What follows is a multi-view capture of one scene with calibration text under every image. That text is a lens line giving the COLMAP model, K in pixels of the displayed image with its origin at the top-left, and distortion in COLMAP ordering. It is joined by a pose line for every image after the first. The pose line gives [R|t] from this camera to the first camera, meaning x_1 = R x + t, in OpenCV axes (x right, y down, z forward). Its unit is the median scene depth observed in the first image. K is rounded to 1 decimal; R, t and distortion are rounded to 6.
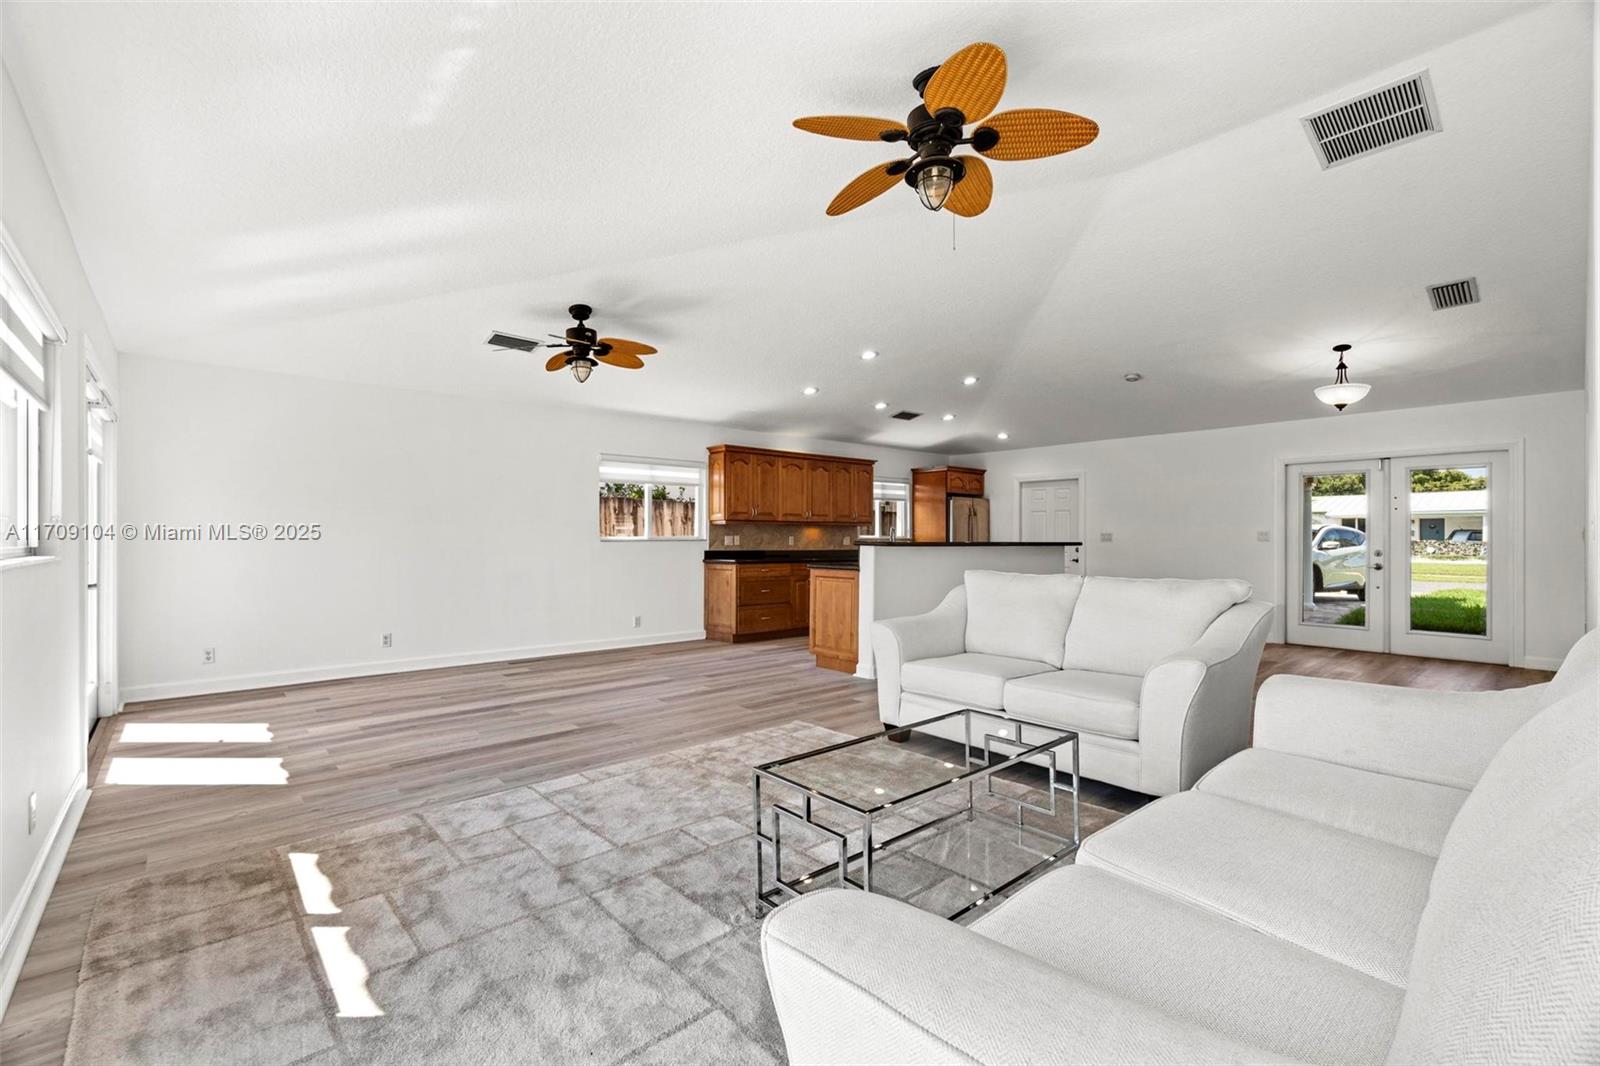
lens RADIAL K [[692.6, 0, 794.8], [0, 692.6, 539.3], [0, 0, 1]] dist [-0.006543, 0.000688]
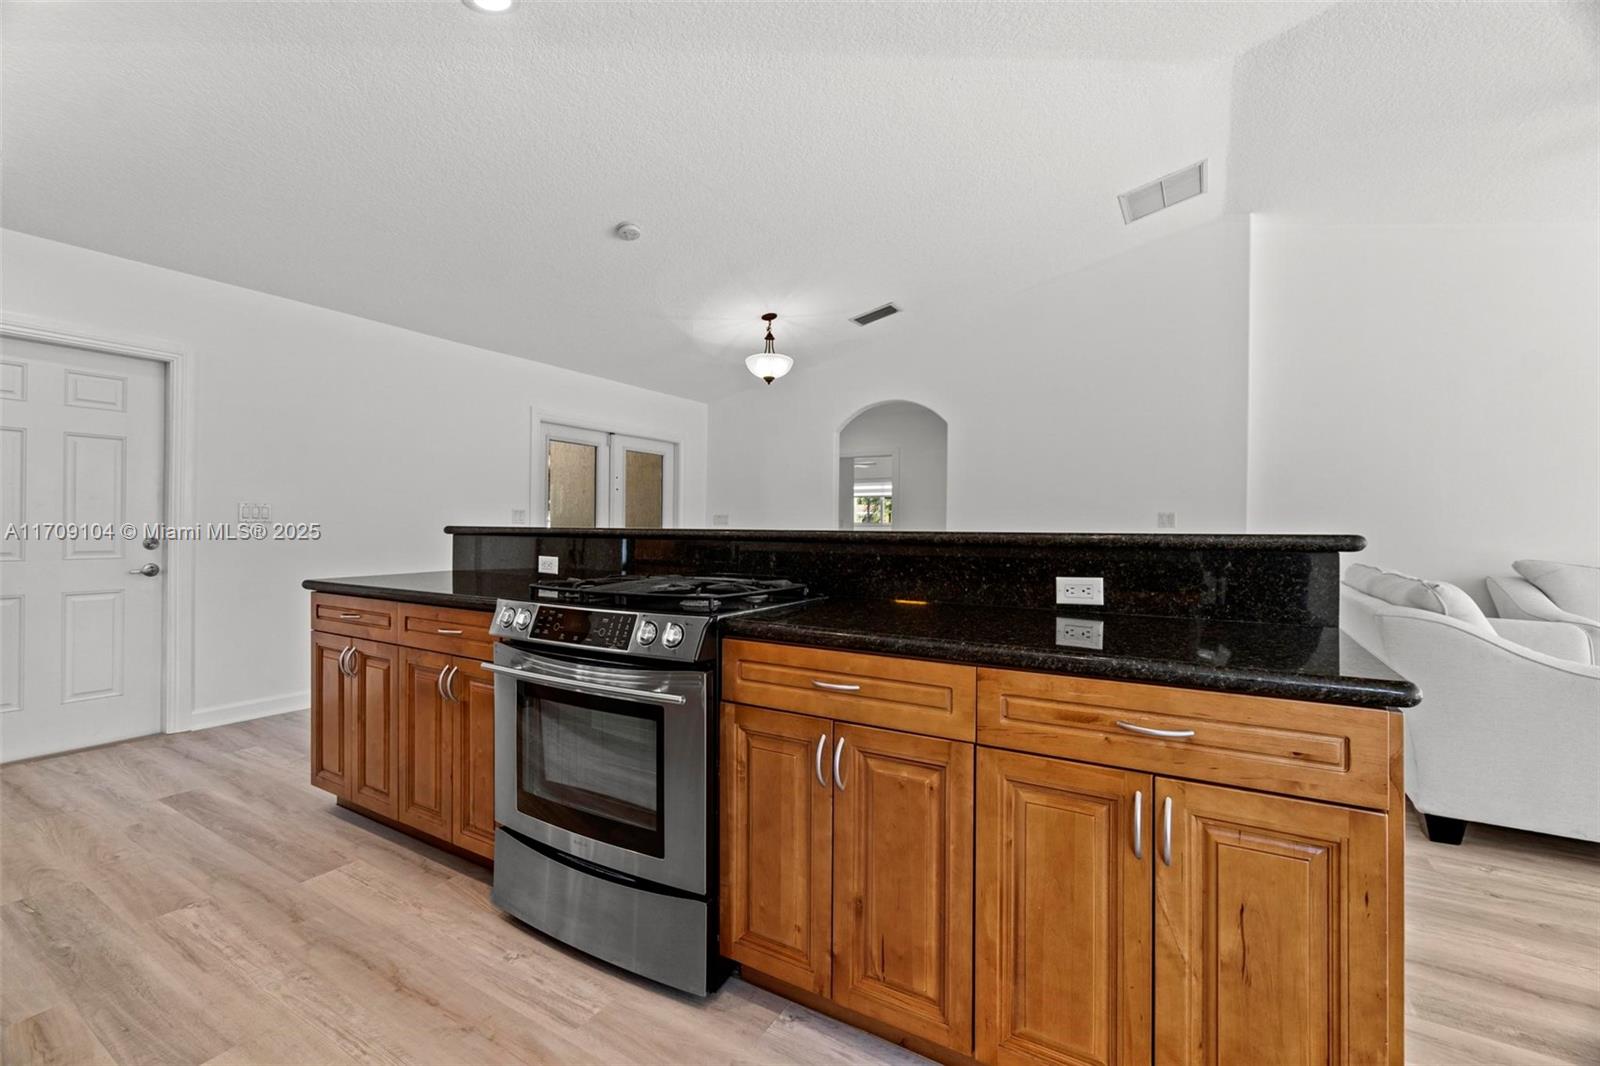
lens RADIAL K [[692.6, 0, 791.1], [0, 692.6, 519.9], [0, 0, 1]] dist [-0.006543, 0.000688]
pose [[-0.290458, 0.004399, 0.956878, -0.098740], [-0.008625, 0.999937, -0.007215, 0.000657], [-0.956849, -0.010349, -0.290401, 1.237308]]
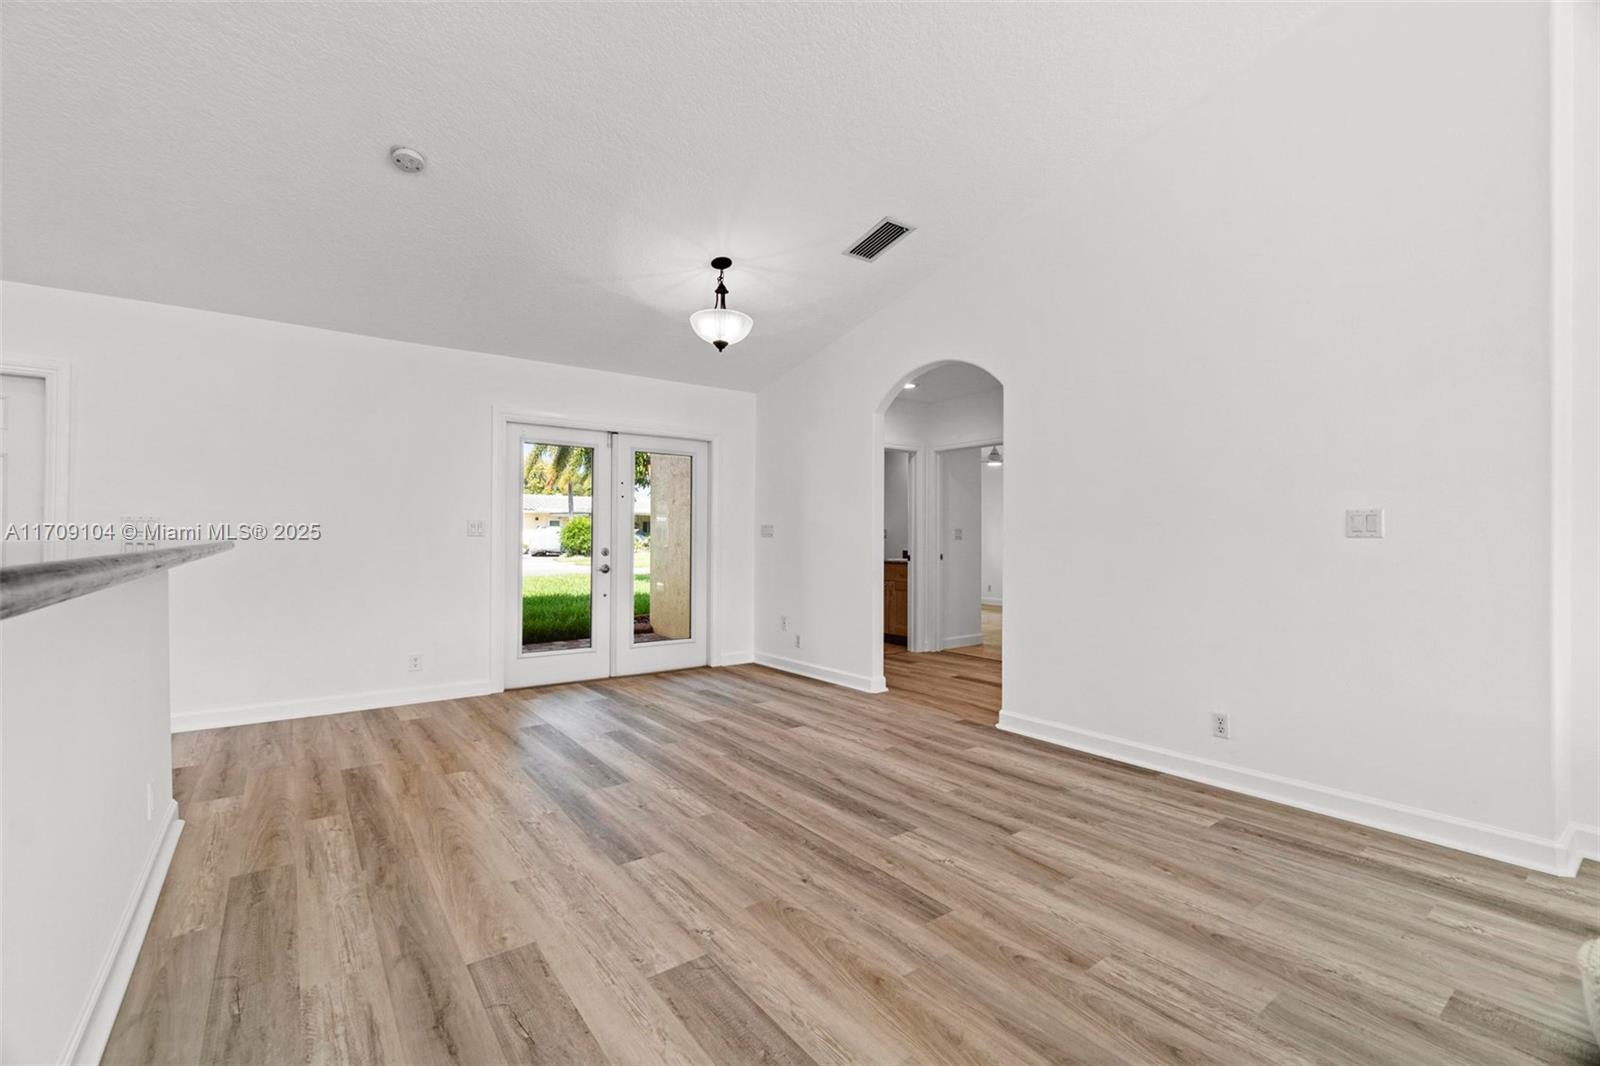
lens RADIAL K [[692.6, 0, 783.5], [0, 692.6, 531.0], [0, 0, 1]] dist [-0.006543, 0.000688]
pose [[0.098496, 0.006729, 0.995115, 0.098097], [-0.003363, 0.999974, -0.006429, 0.000582], [-0.995132, -0.002713, 0.098516, 0.866181]]
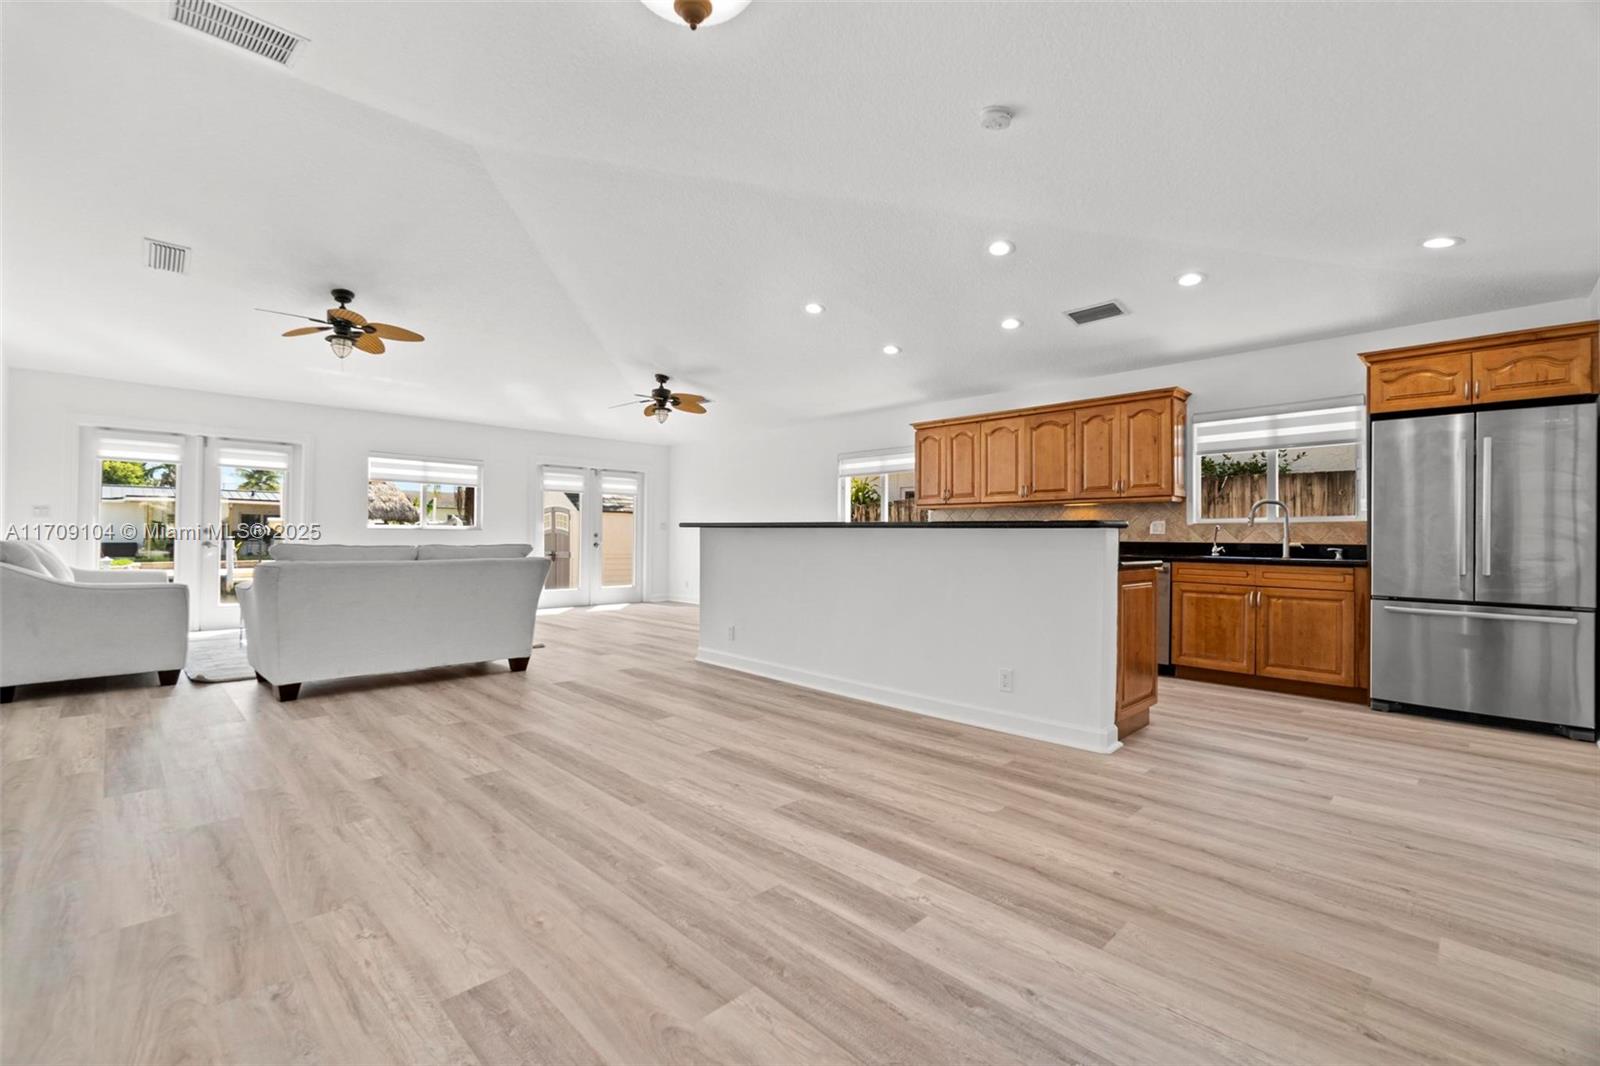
lens RADIAL K [[692.6, 0, 786.9], [0, 692.6, 531.8], [0, 0, 1]] dist [-0.006543, 0.000688]
pose [[0.047988, -0.004029, -0.998840, 1.055434], [-0.010635, 0.999933, -0.004544, 0.019163], [0.998791, 0.010841, 0.047942, 1.023652]]
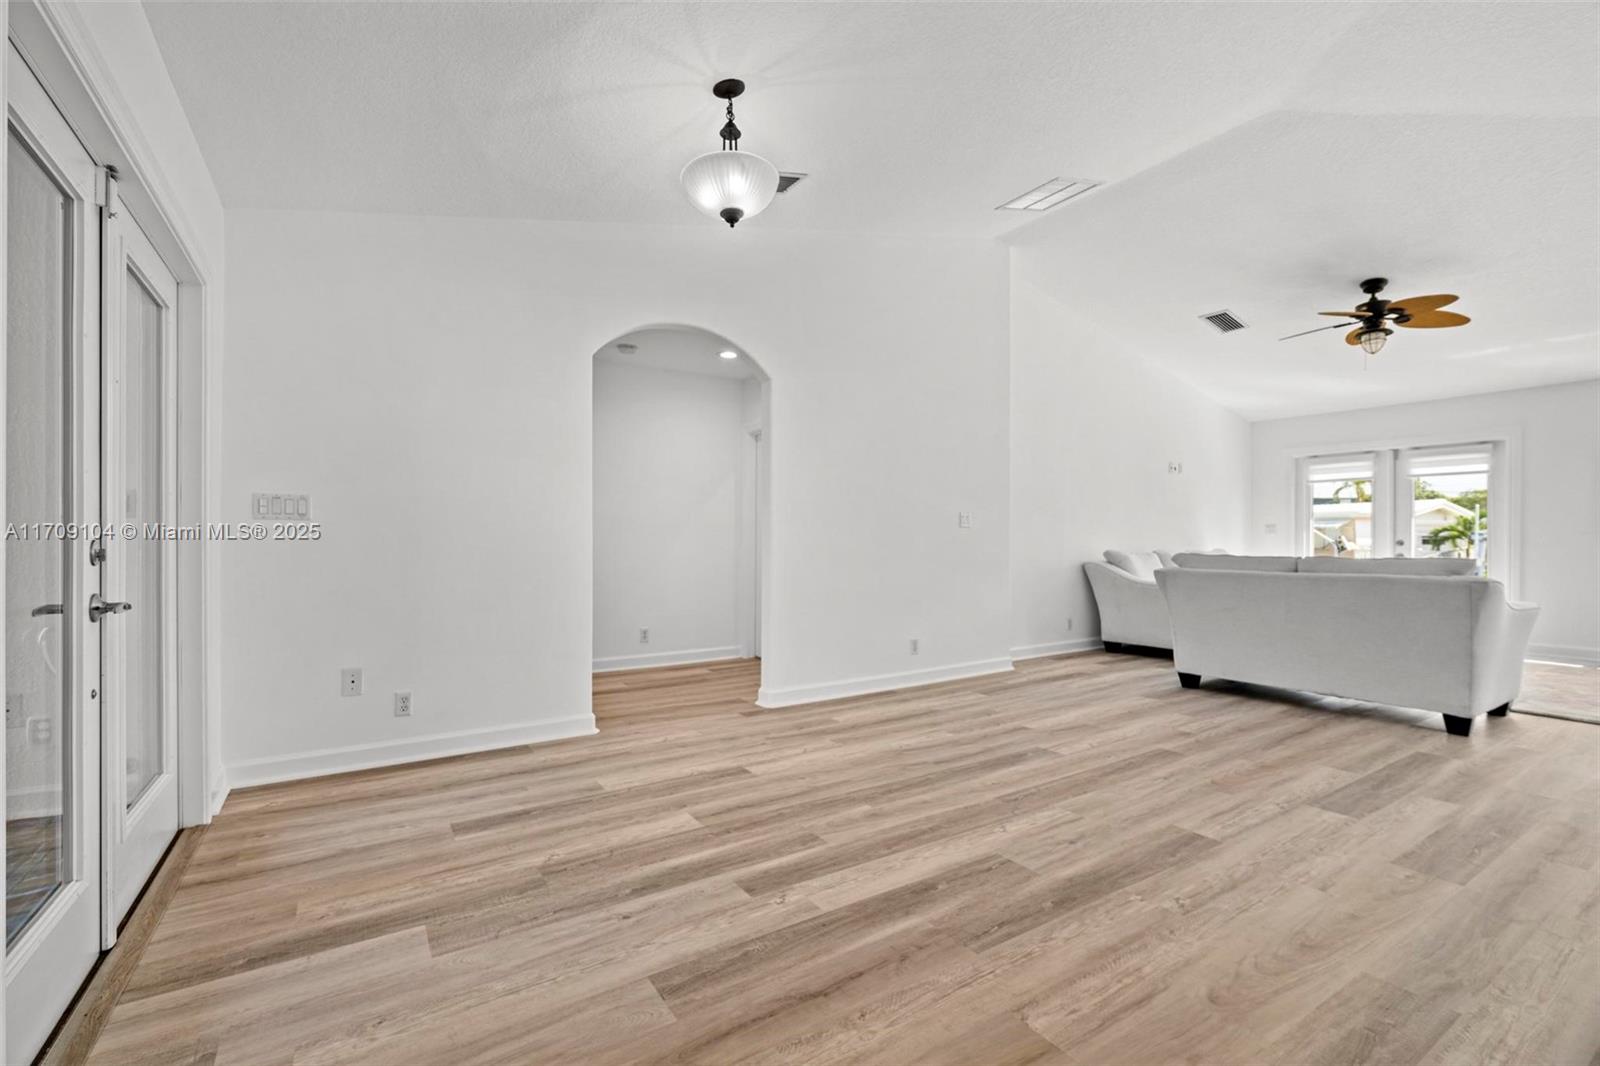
lens RADIAL K [[692.6, 0, 793.5], [0, 692.6, 549.5], [0, 0, 1]] dist [-0.006543, 0.000688]
pose [[-0.987583, 0.001761, 0.157089, 0.671629], [0.003334, 0.999947, 0.009753, 0.018984], [-0.157064, 0.010155, -0.987536, 1.431209]]
